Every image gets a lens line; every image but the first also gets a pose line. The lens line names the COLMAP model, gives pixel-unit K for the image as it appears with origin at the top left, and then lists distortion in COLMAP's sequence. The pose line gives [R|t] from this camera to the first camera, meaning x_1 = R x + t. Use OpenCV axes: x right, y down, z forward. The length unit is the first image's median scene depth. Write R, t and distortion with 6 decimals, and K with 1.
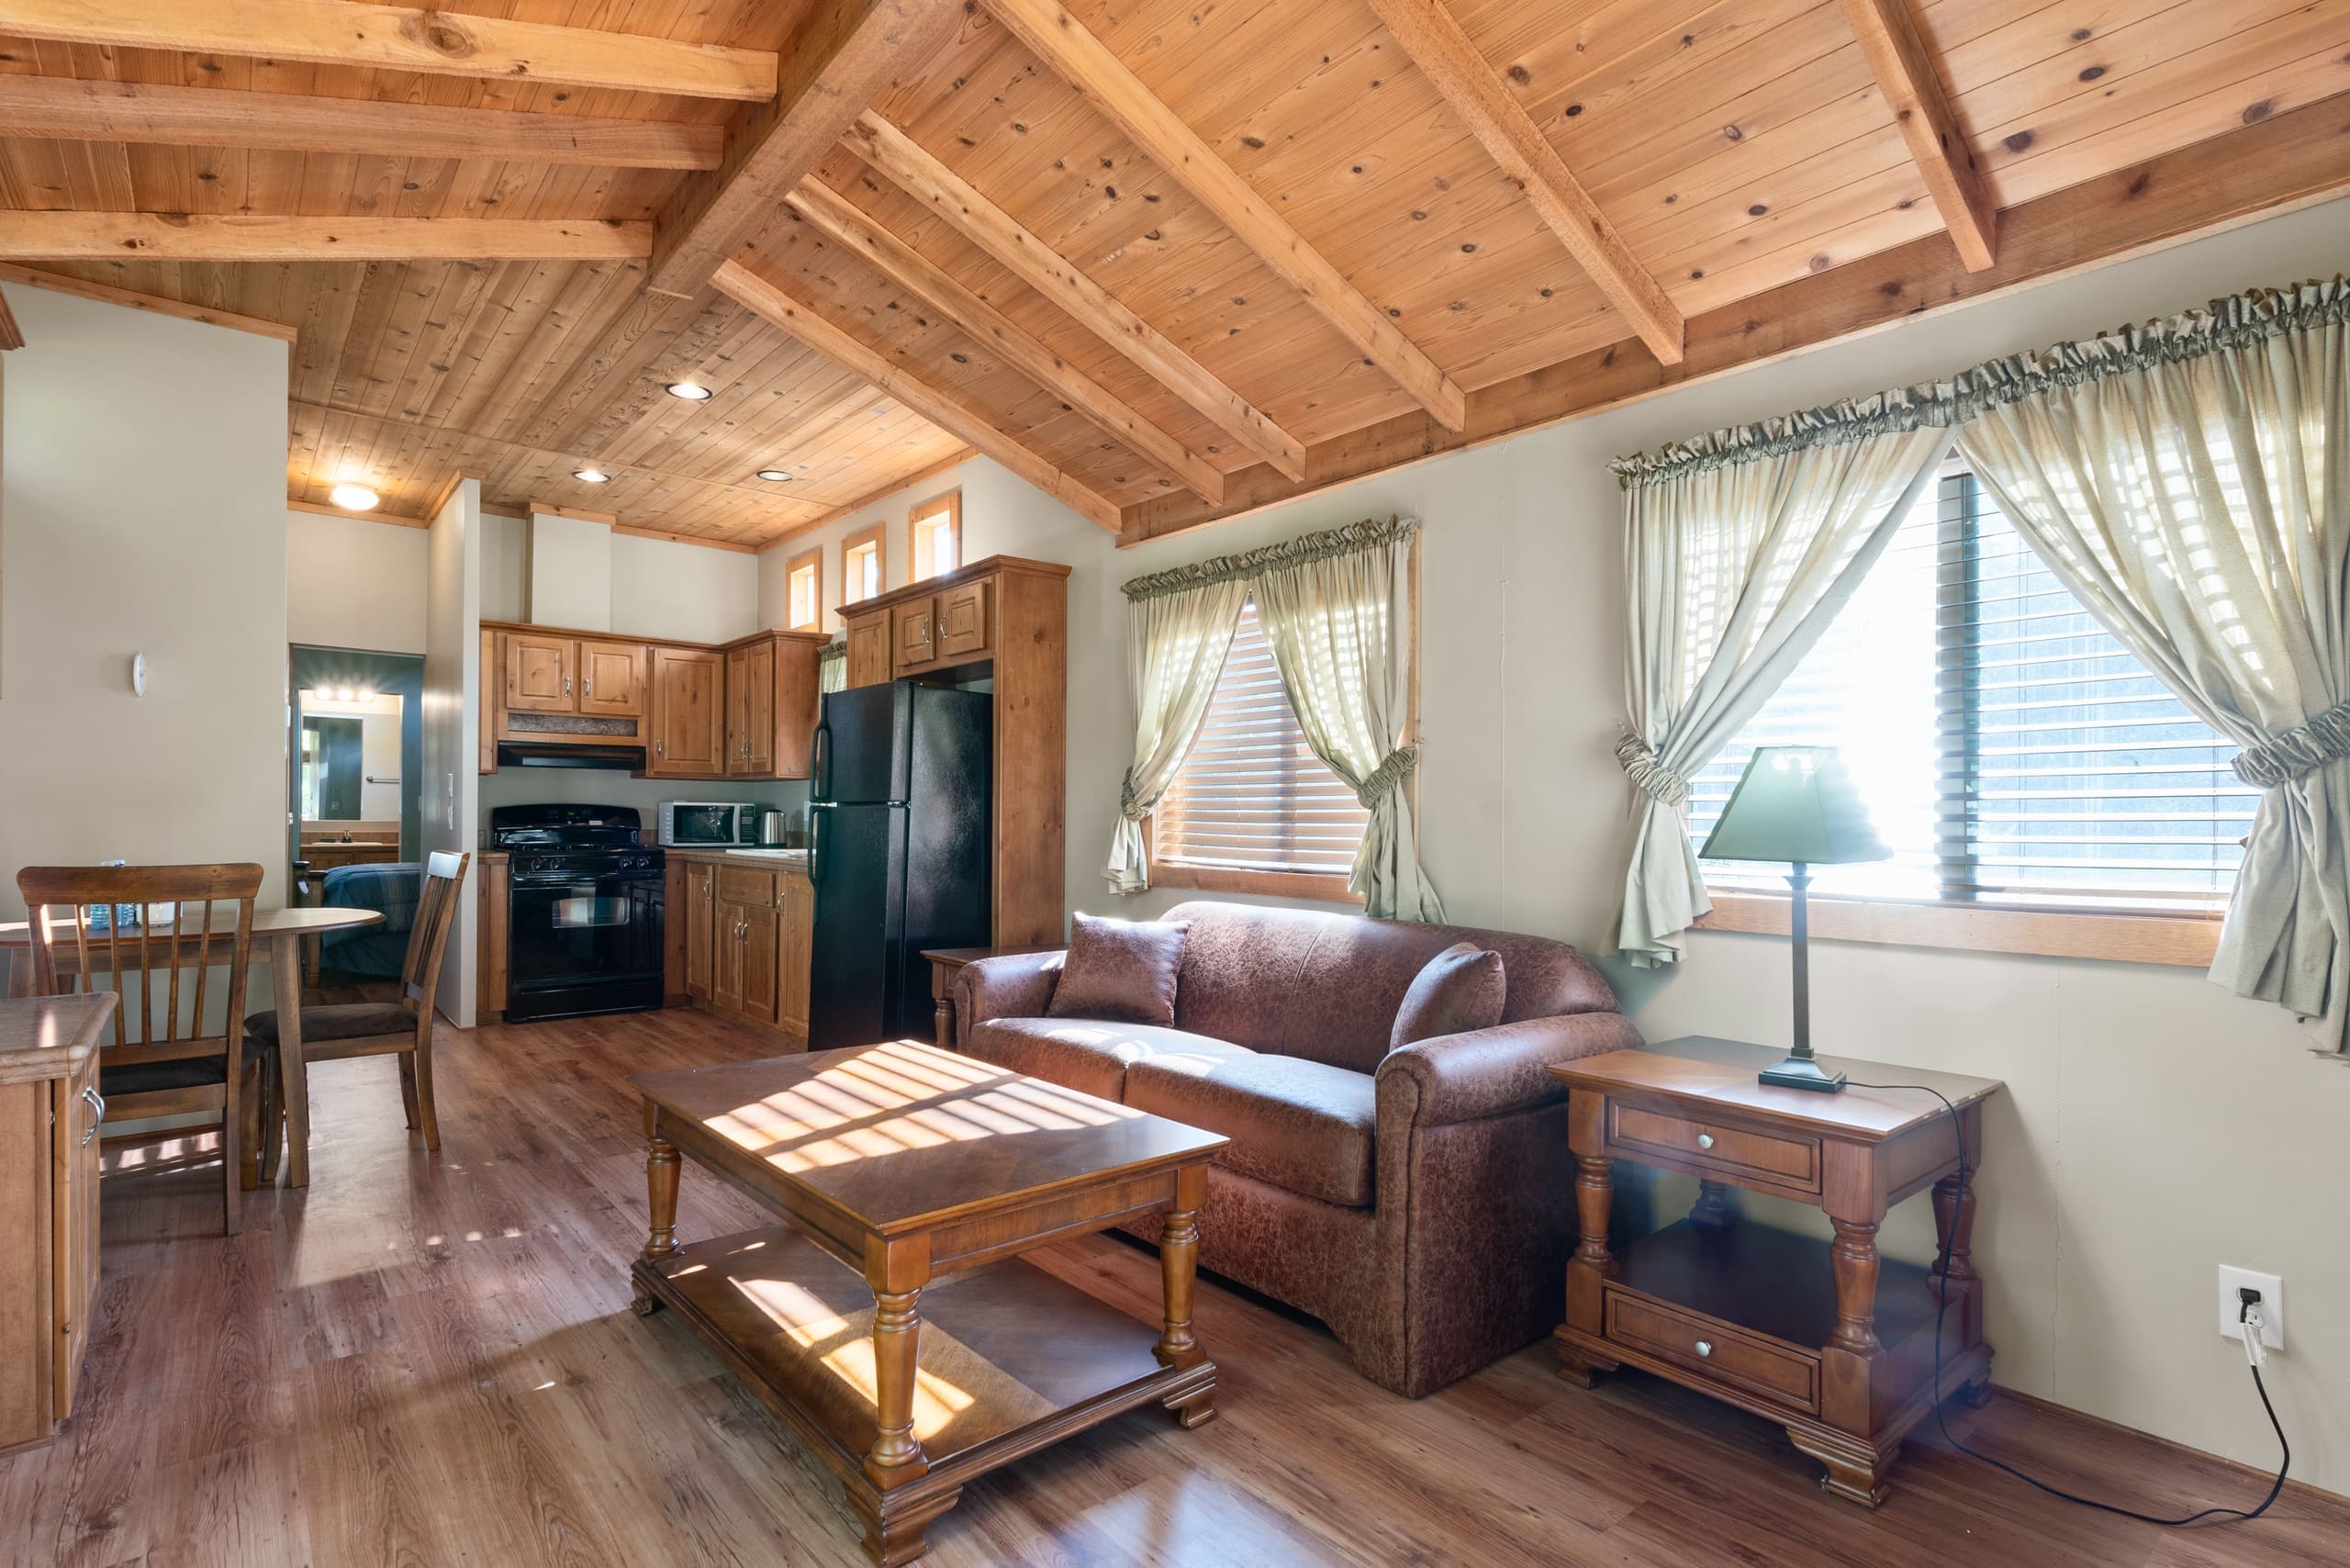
lens RADIAL K [[1164.9, 0, 1127.1], [0, 1164.9, 787.8], [0, 0, 1]] dist [0.004382, 0.000973]
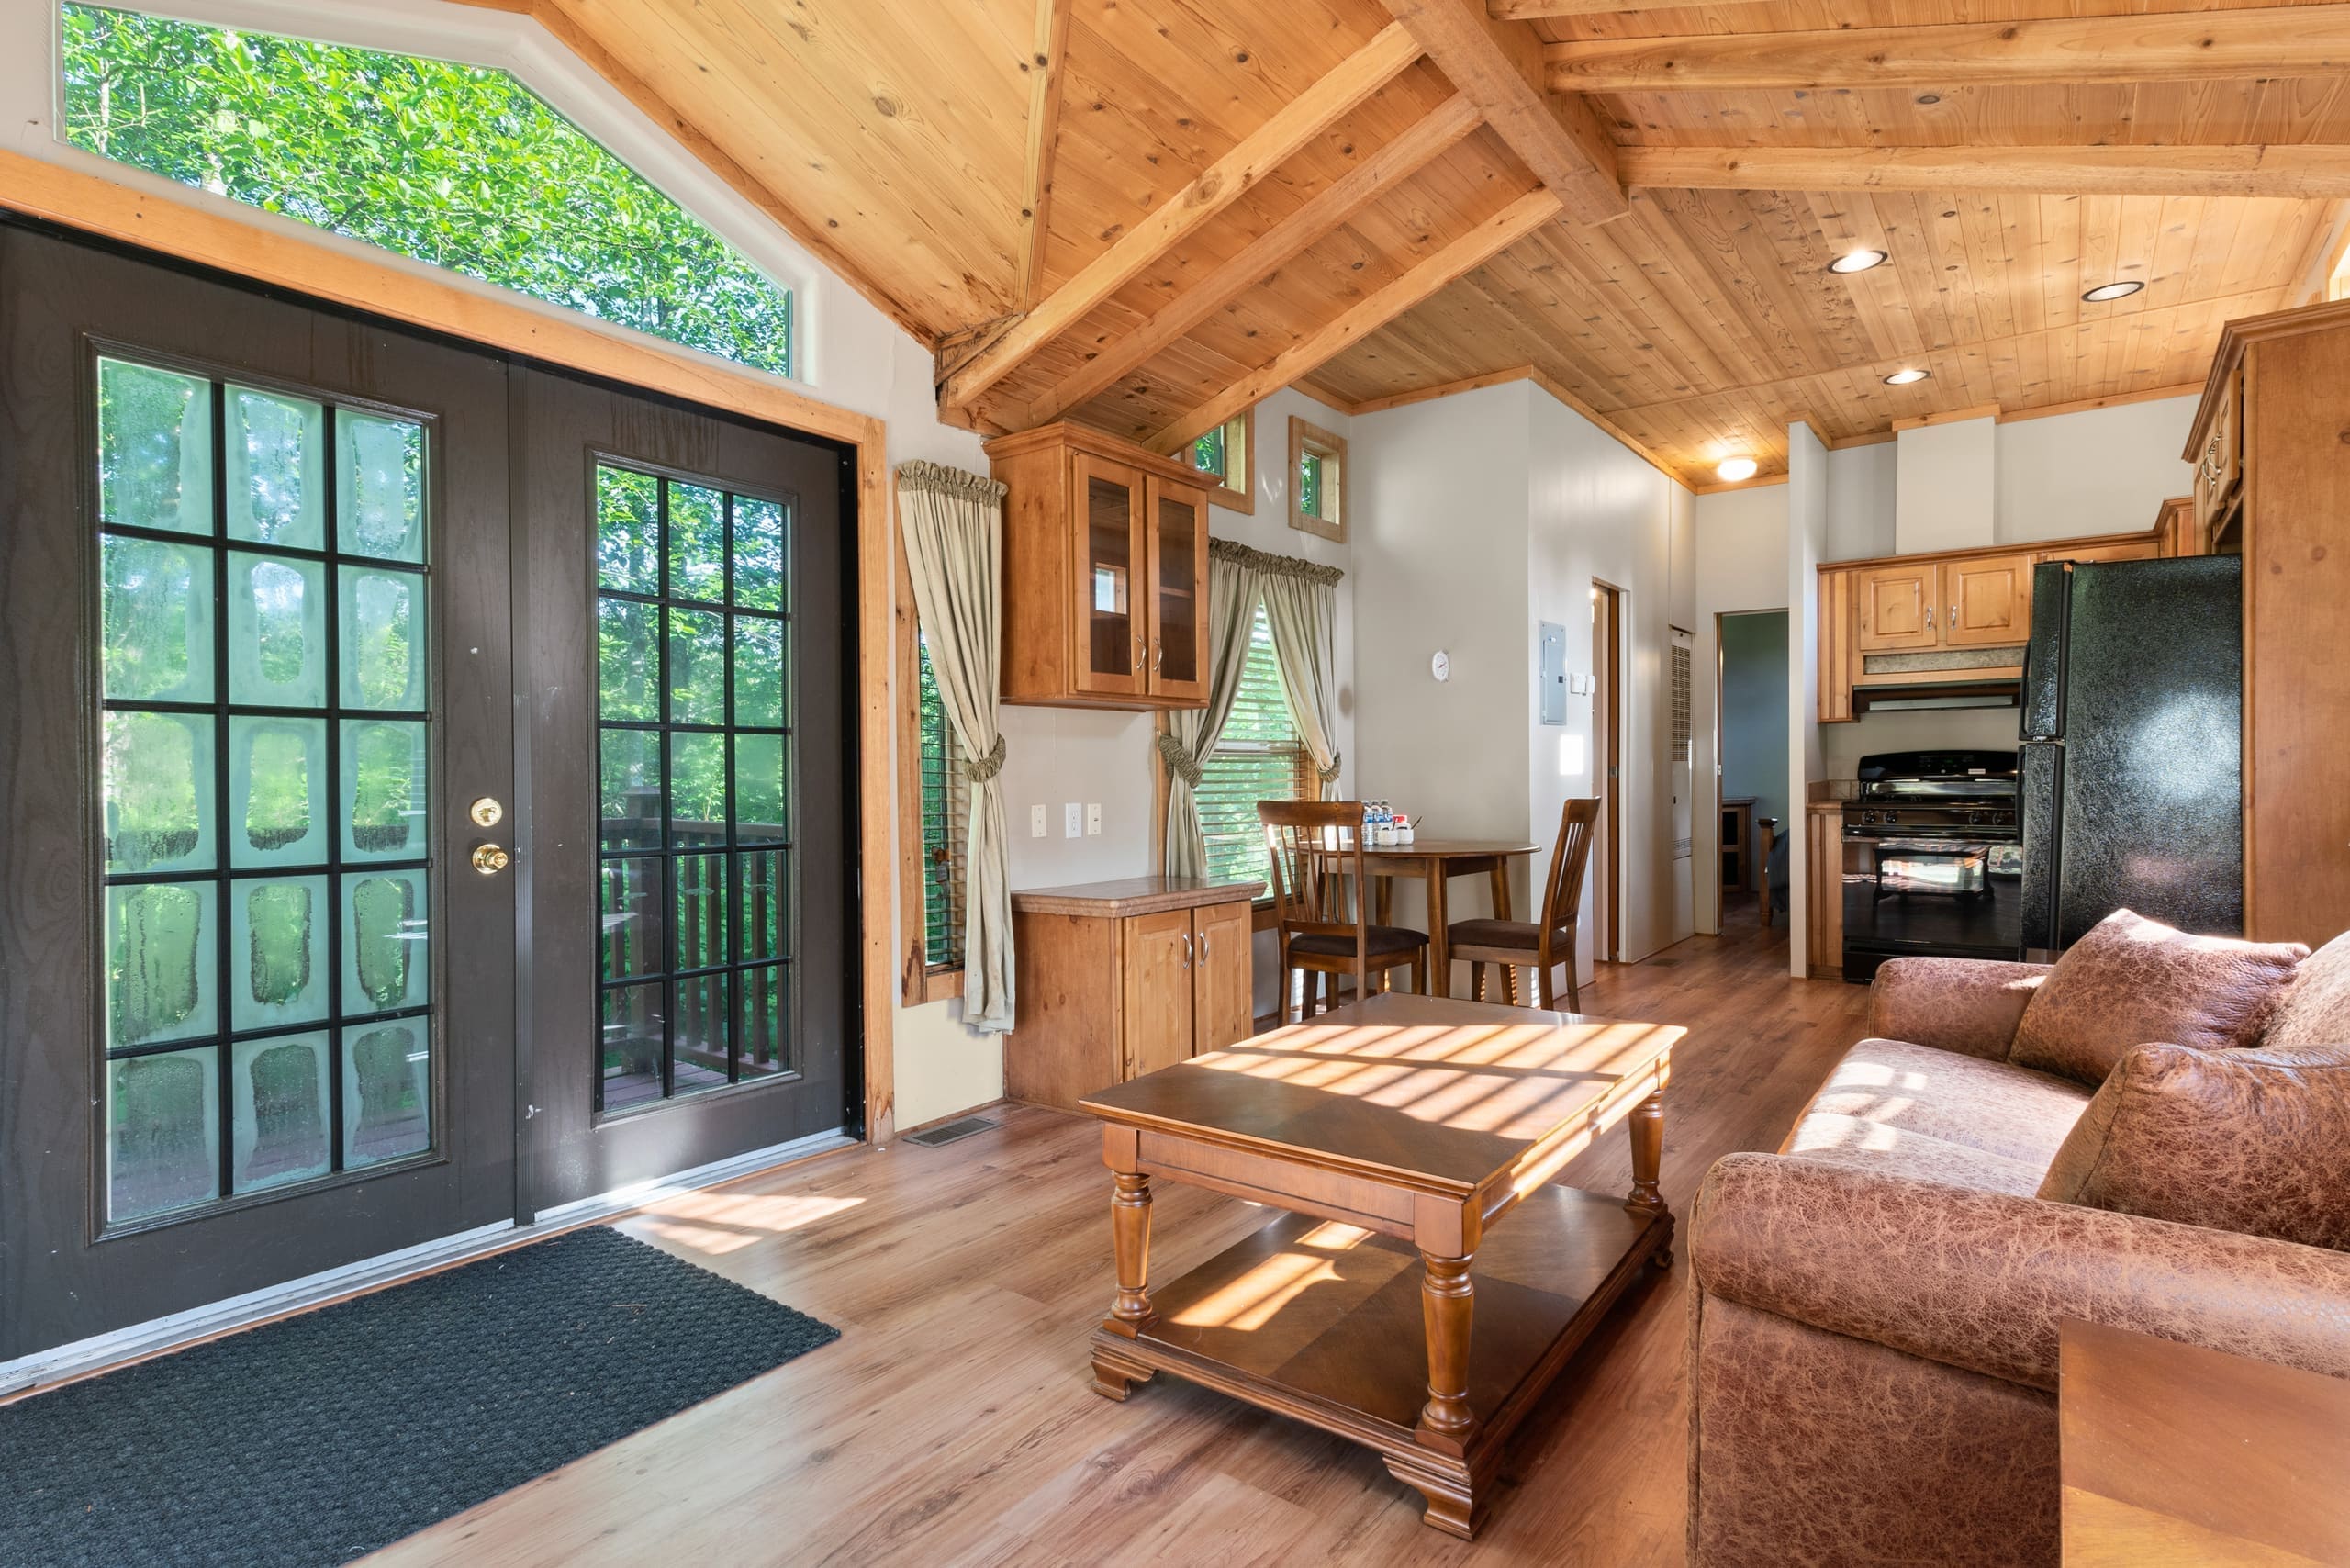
lens RADIAL K [[1164.9, 0, 1127.1], [0, 1164.9, 787.8], [0, 0, 1]] dist [0.004382, 0.000973]
pose [[0.211481, 0.003656, -0.977375, 0.301926], [0.033568, 0.999376, 0.011002, 0.013463], [0.976806, -0.035135, 0.211226, 0.251221]]
